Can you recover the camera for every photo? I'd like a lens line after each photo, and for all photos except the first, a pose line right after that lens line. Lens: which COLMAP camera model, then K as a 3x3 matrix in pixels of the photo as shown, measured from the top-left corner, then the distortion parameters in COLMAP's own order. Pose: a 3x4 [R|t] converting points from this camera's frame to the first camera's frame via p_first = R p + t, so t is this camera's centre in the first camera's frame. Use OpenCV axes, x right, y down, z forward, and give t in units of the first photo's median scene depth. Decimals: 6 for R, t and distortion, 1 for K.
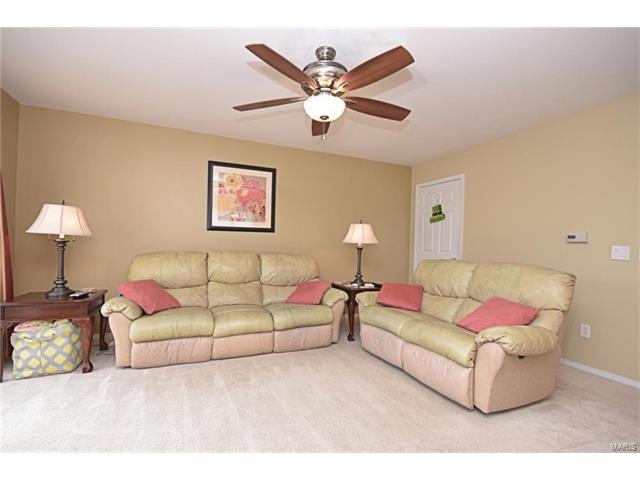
lens RADIAL K [[309.6, 0, 323.0], [0, 309.6, 242.0], [0, 0, 1]] dist [0.013592, -0.004548]
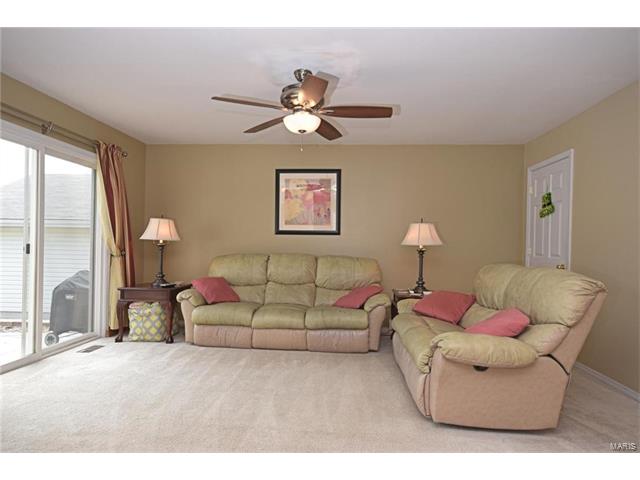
lens RADIAL K [[392.8, 0, 318.6], [0, 392.8, 242.4], [0, 0, 1]] dist [0.024838, -0.002264]
pose [[0.877953, -0.012477, -0.478584, 0.555668], [0.006487, 0.999879, -0.014168, 0.013572], [0.478702, 0.009334, 0.877928, -0.158932]]
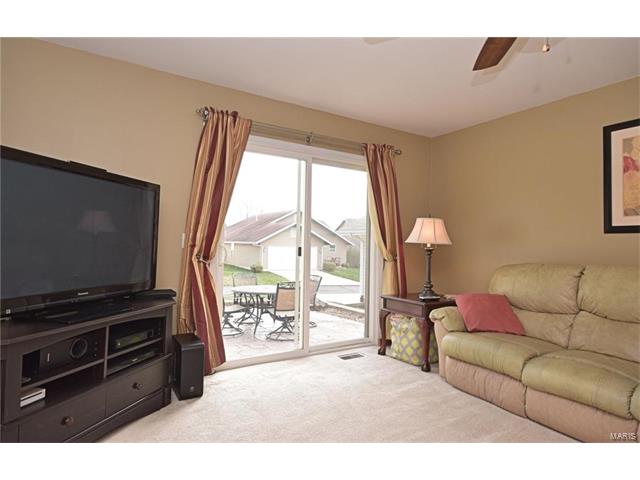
lens RADIAL K [[371.0, 0, 319.7], [0, 371.0, 235.0], [0, 0, 1]] dist [0.014533, -0.003240]
pose [[0.144892, -0.046017, -0.988377, 0.431269], [-0.010369, 0.998792, -0.048022, 0.013328], [0.989393, 0.017206, 0.144240, 0.406475]]
